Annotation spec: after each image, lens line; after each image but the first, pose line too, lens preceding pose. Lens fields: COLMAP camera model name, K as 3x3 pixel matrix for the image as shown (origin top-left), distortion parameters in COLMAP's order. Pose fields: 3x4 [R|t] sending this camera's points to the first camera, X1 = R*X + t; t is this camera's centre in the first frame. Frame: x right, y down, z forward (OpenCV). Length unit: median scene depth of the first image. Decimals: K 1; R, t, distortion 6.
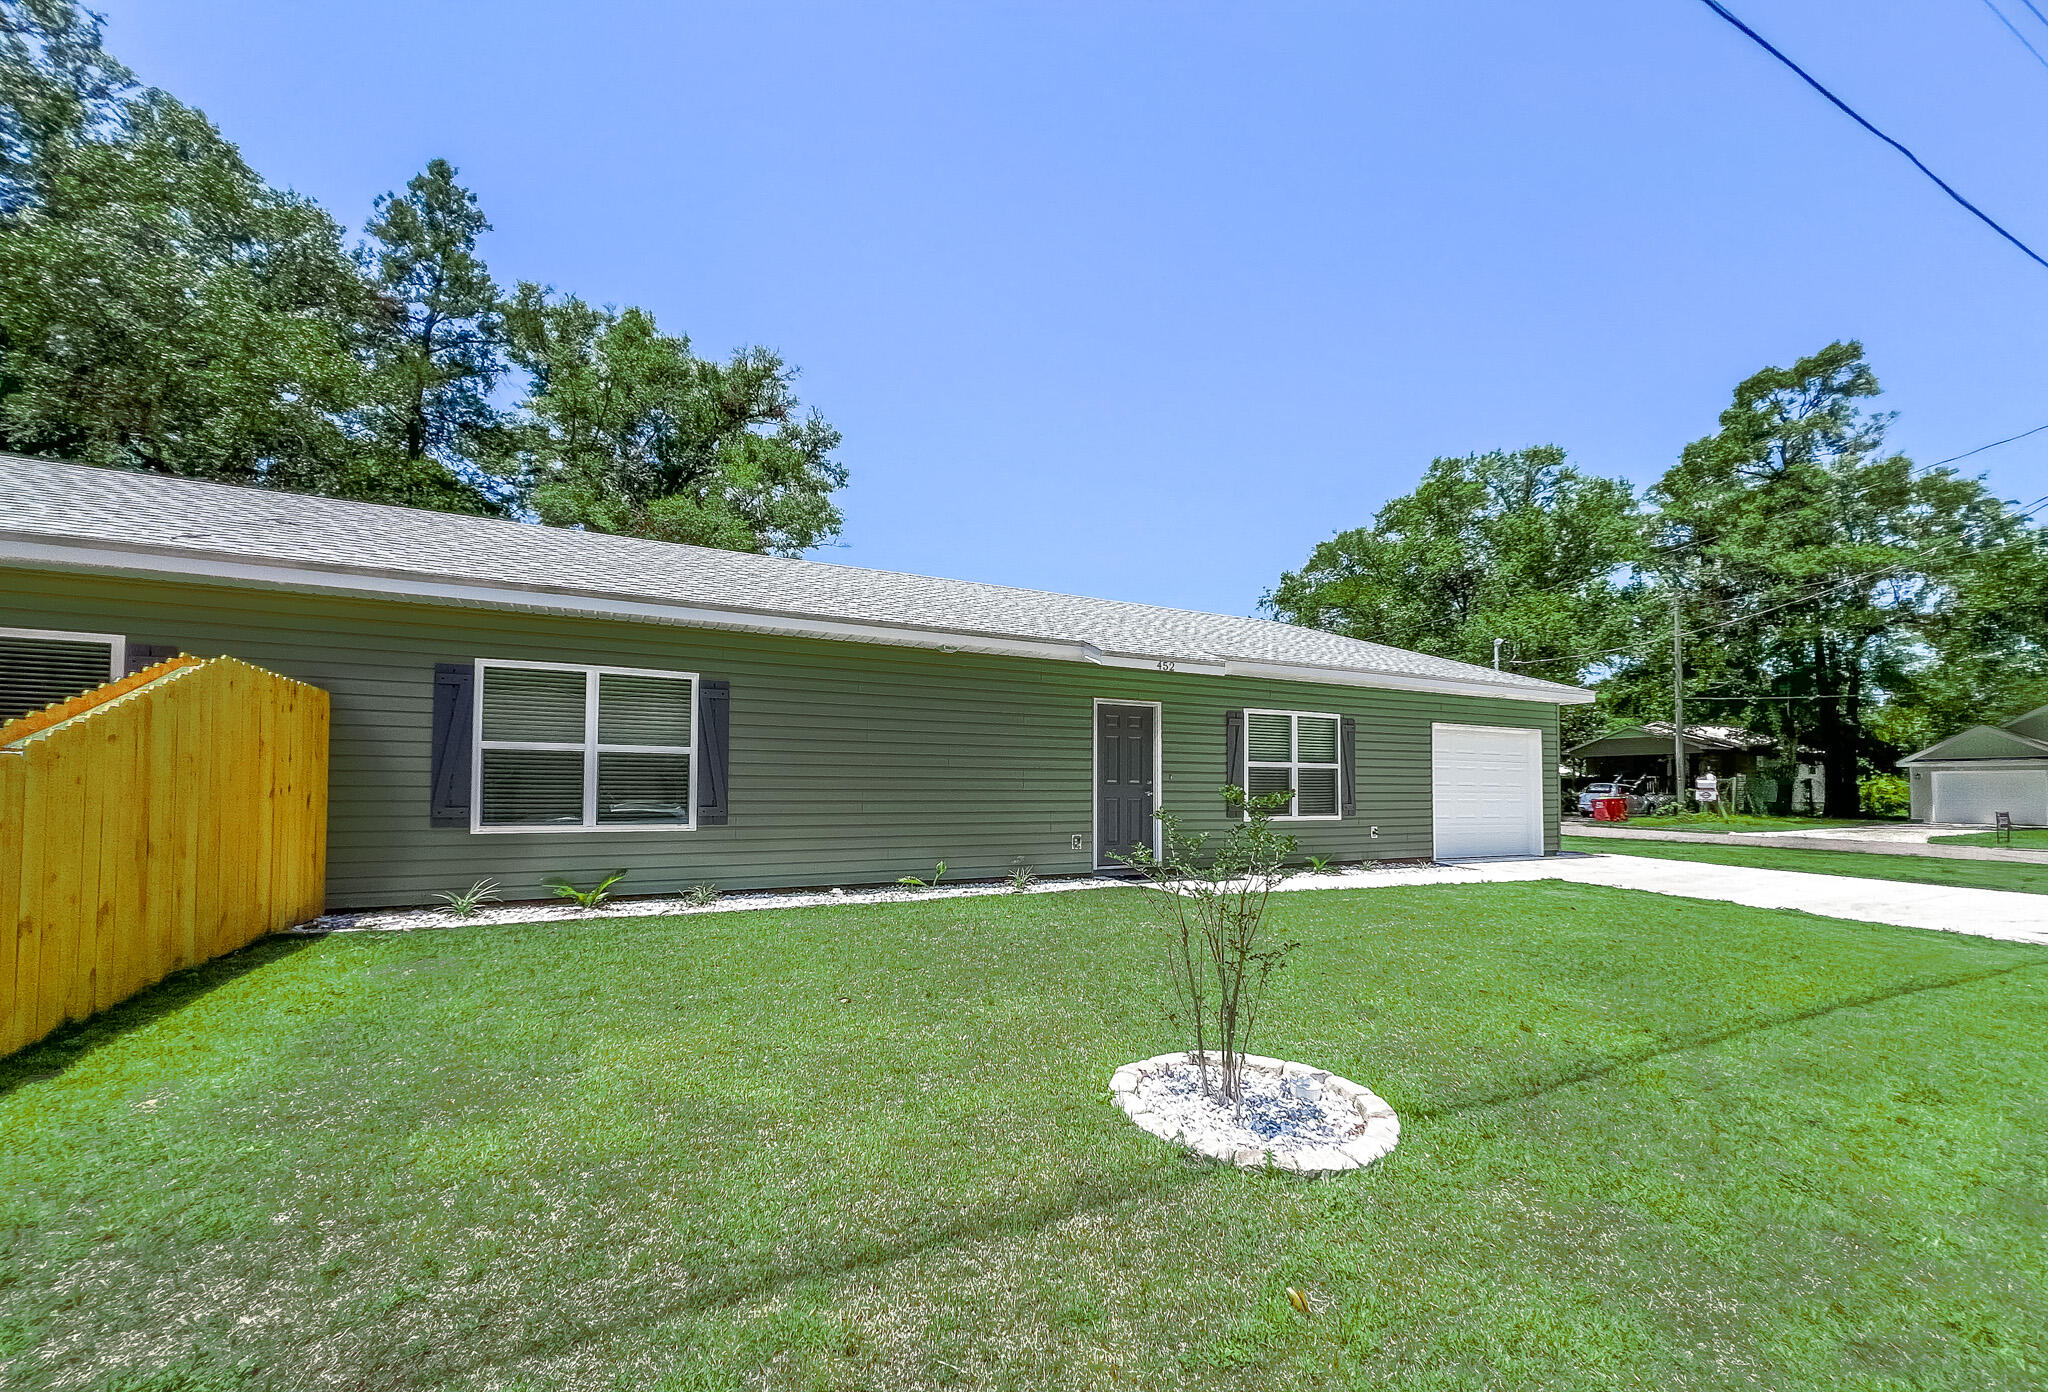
lens RADIAL K [[813.1, 0, 1020.3], [0, 813.1, 768.8], [0, 0, 1]] dist [0.005082, 0.000219]
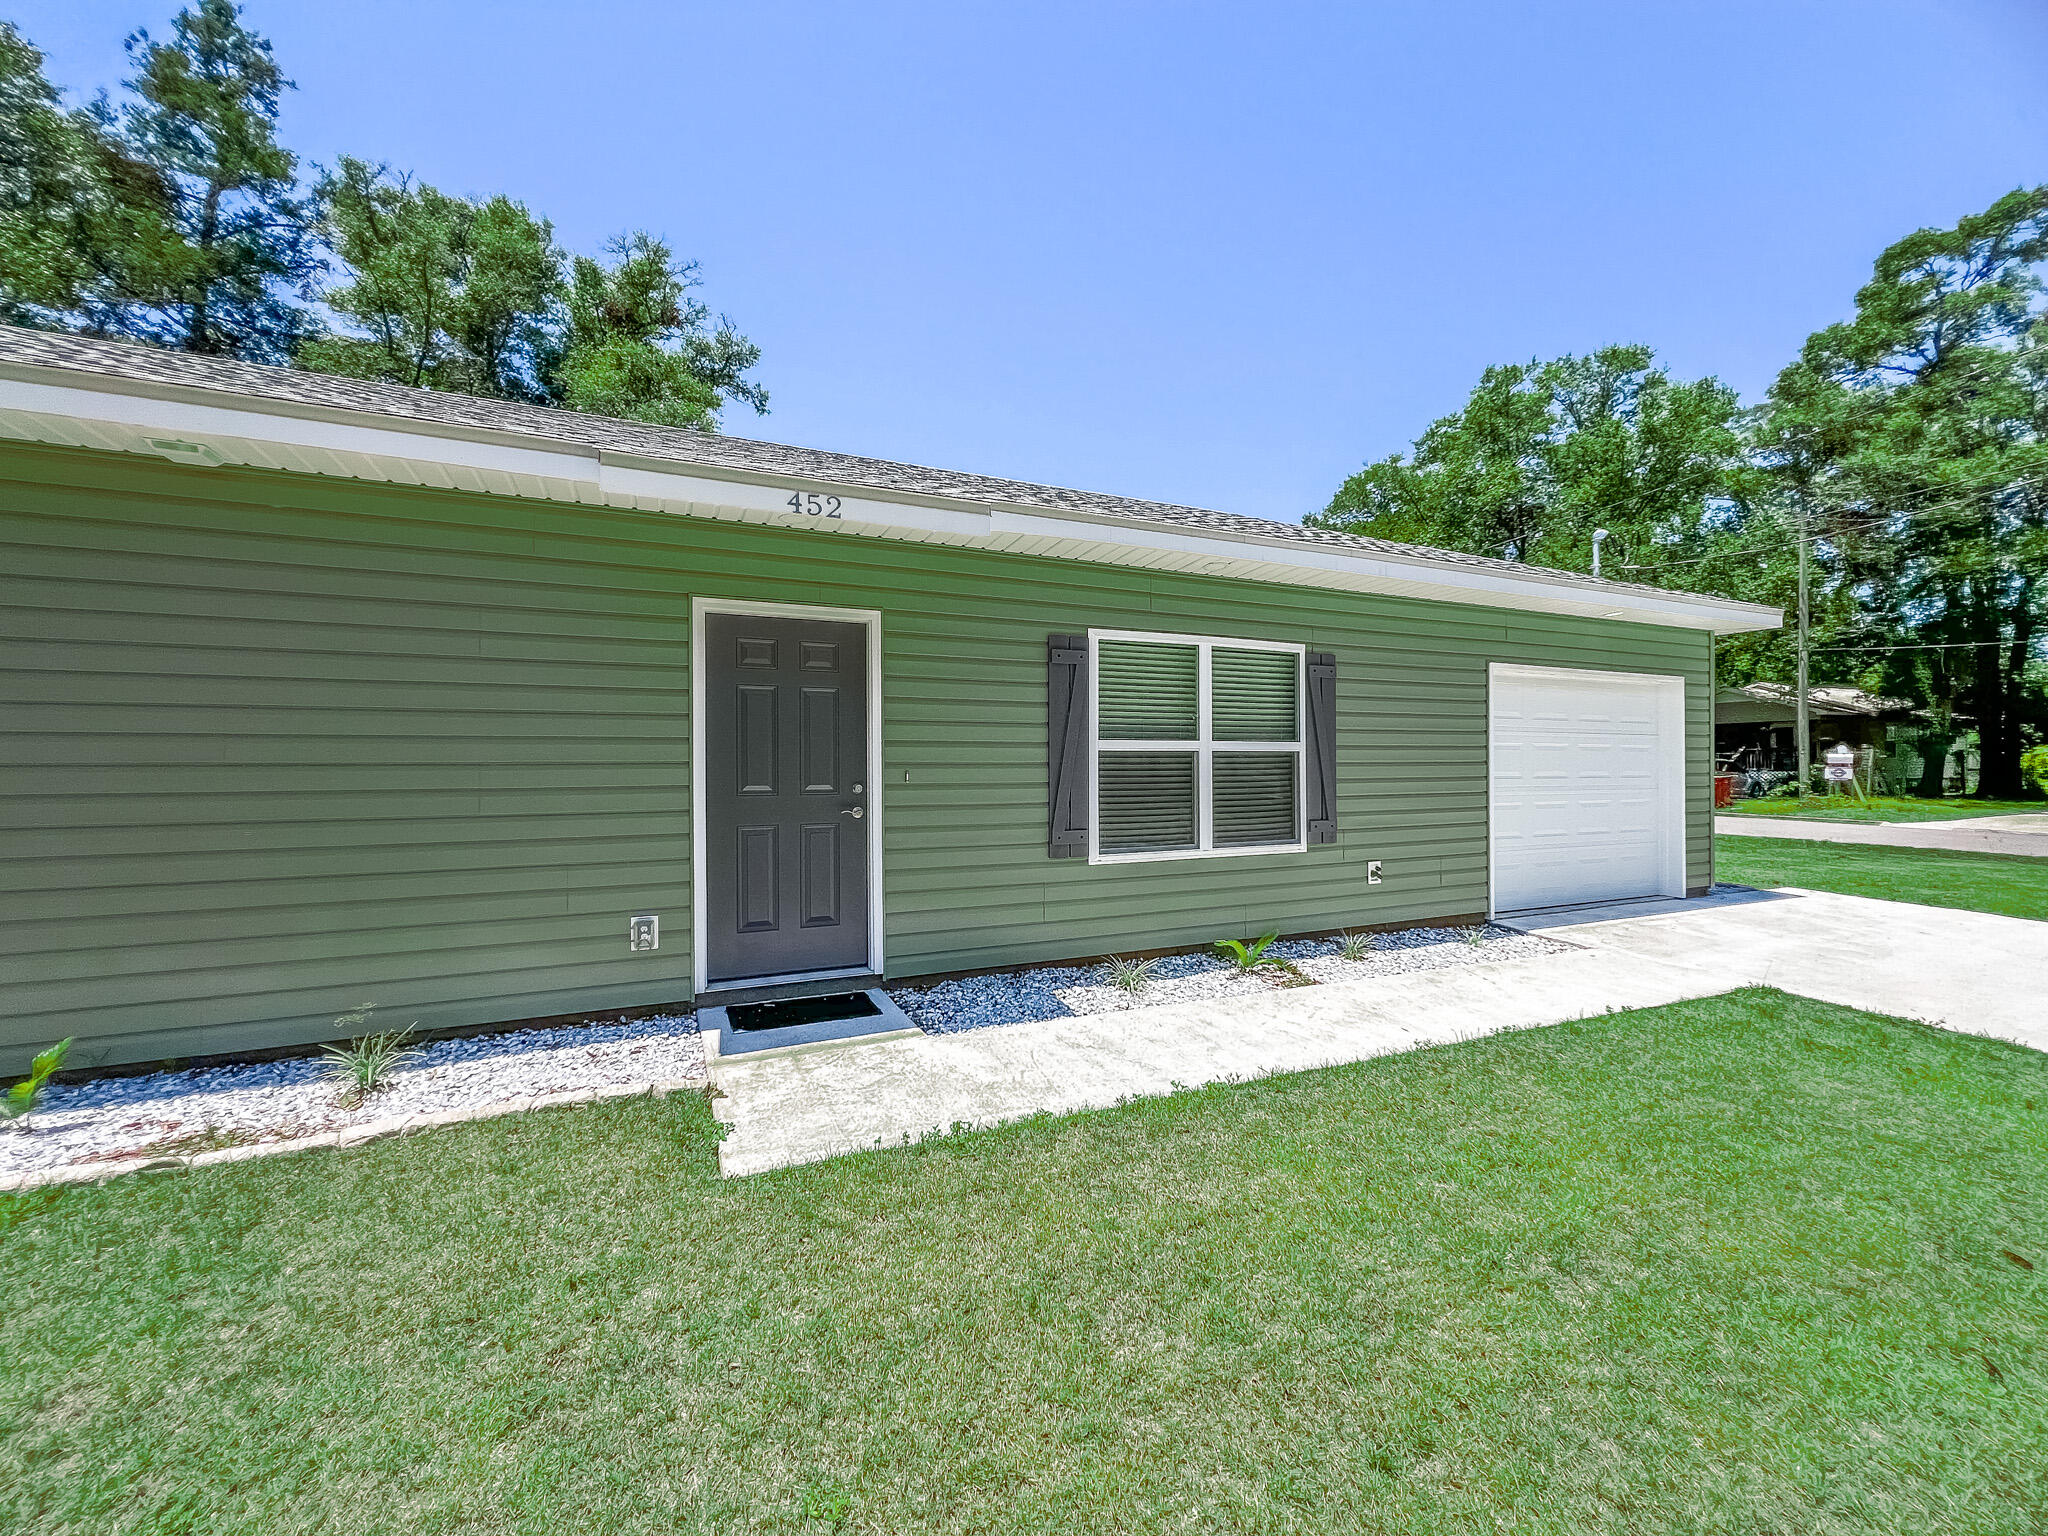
lens RADIAL K [[813.4, 0, 1020.3], [0, 813.4, 773.4], [0, 0, 1]] dist [0.003897, -0.000634]
pose [[0.998946, -0.008779, -0.045061, 0.084103], [0.010309, 0.999374, 0.033844, -0.001984], [0.044735, -0.034273, 0.998411, 0.170536]]
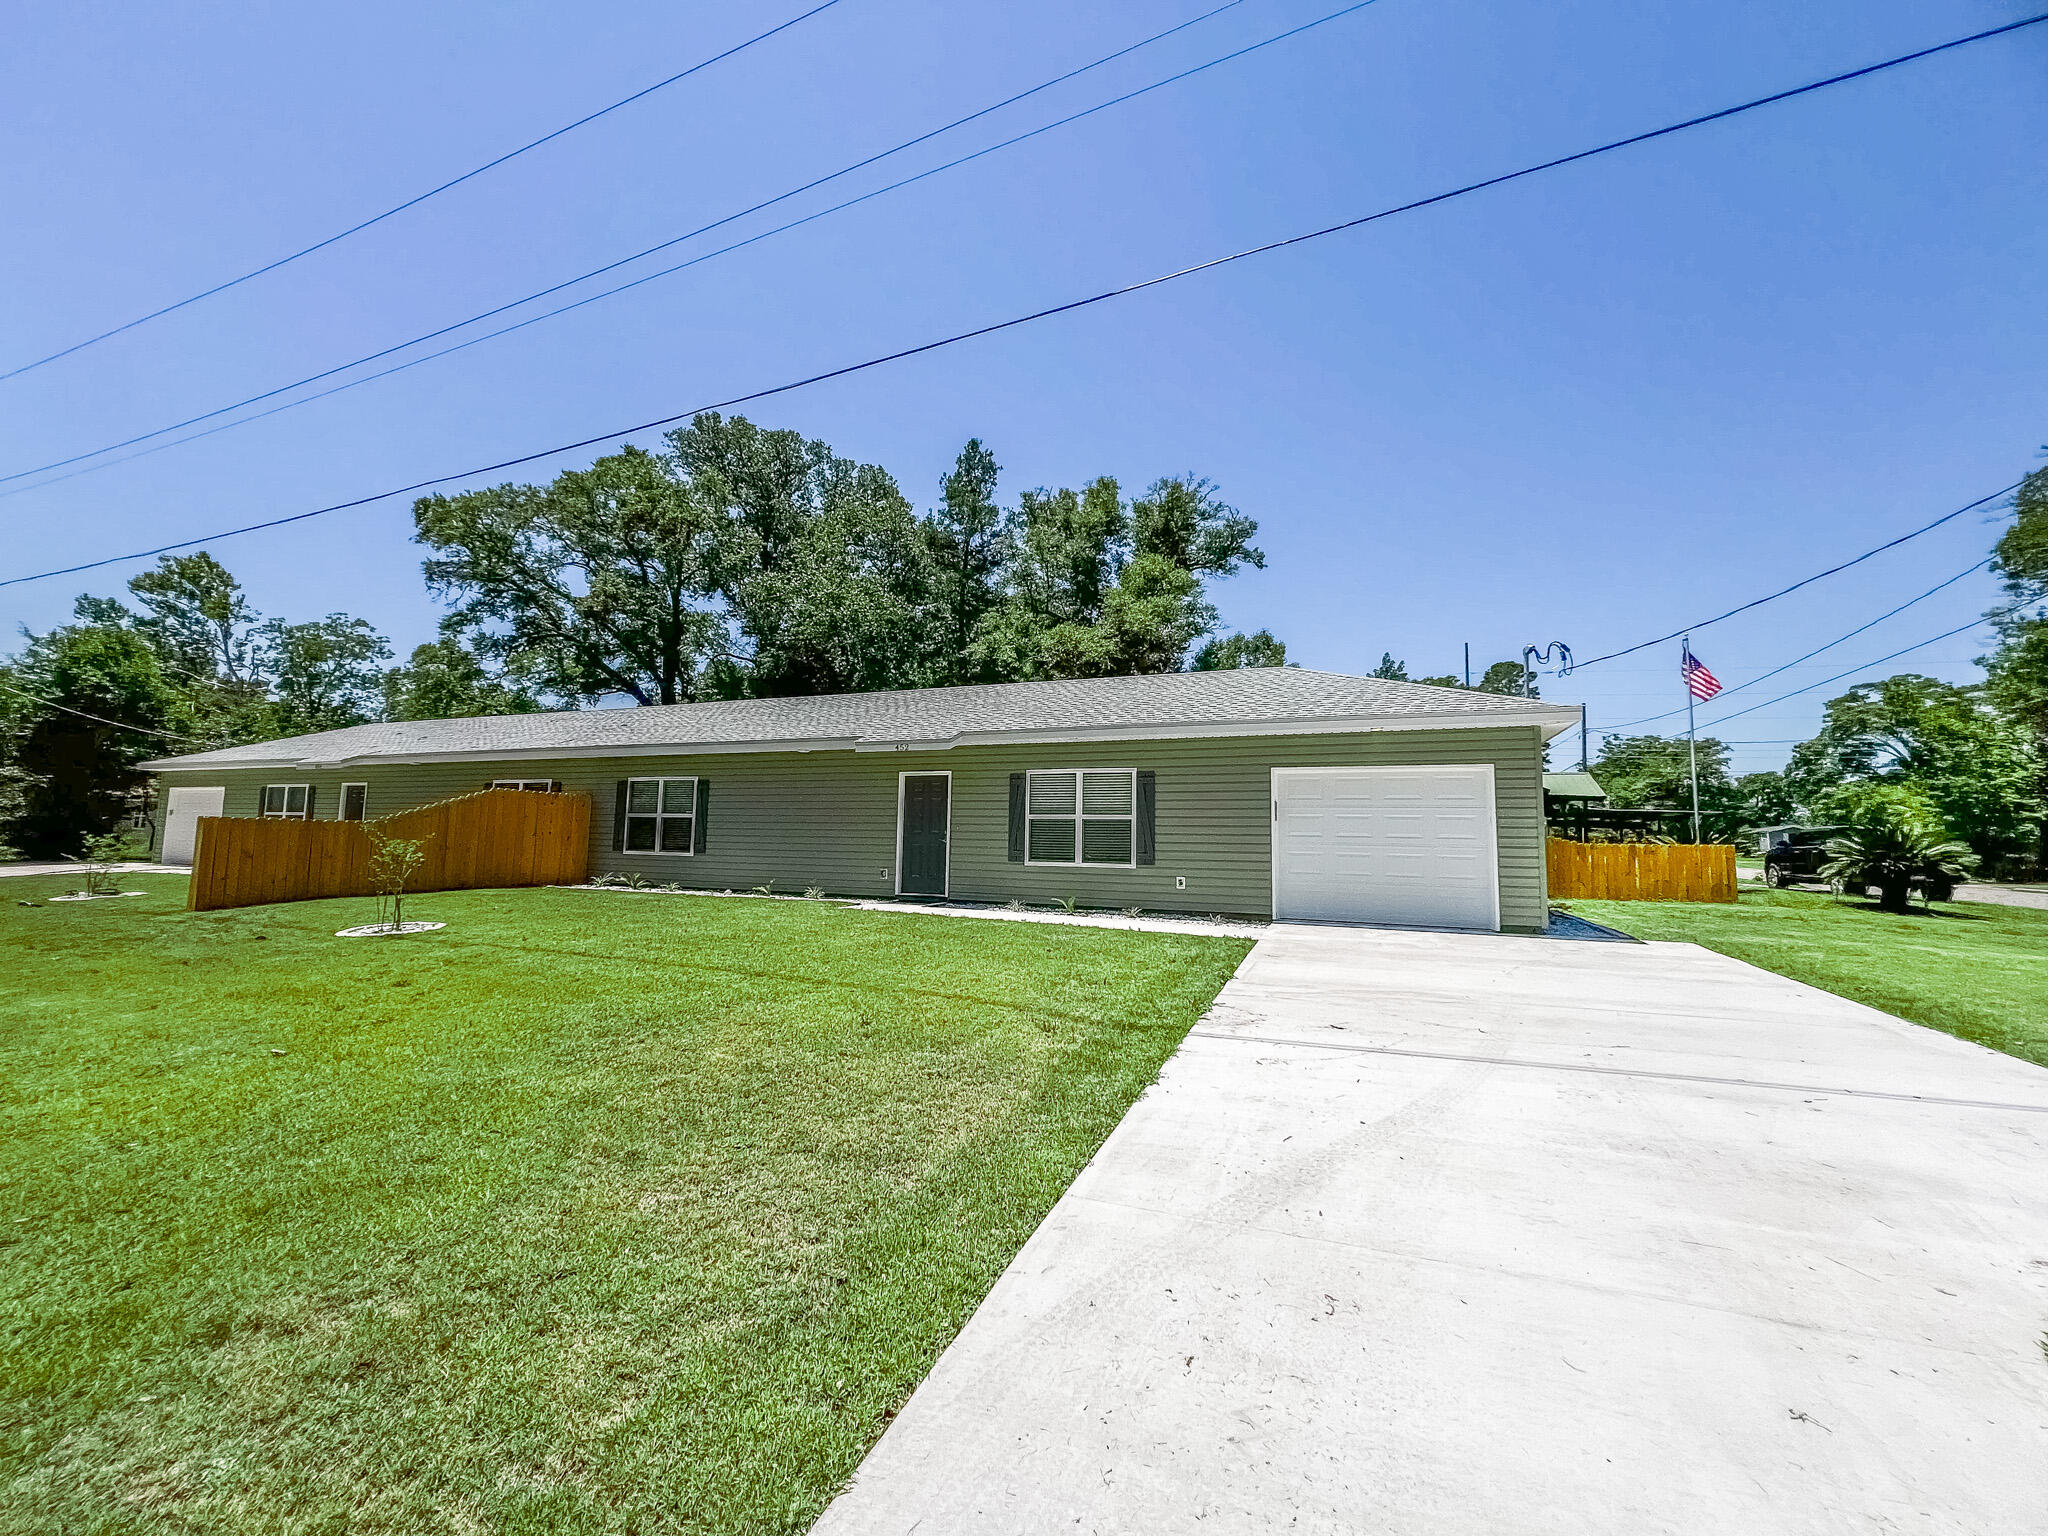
lens RADIAL K [[813.4, 0, 1024.3], [0, 813.4, 771.5], [0, 0, 1]] dist [0.003897, -0.000634]
pose [[0.659083, -0.063075, -0.749420, 0.384714], [0.004730, 0.996805, -0.079737, 0.007462], [0.752055, 0.049008, 0.657276, 0.069935]]
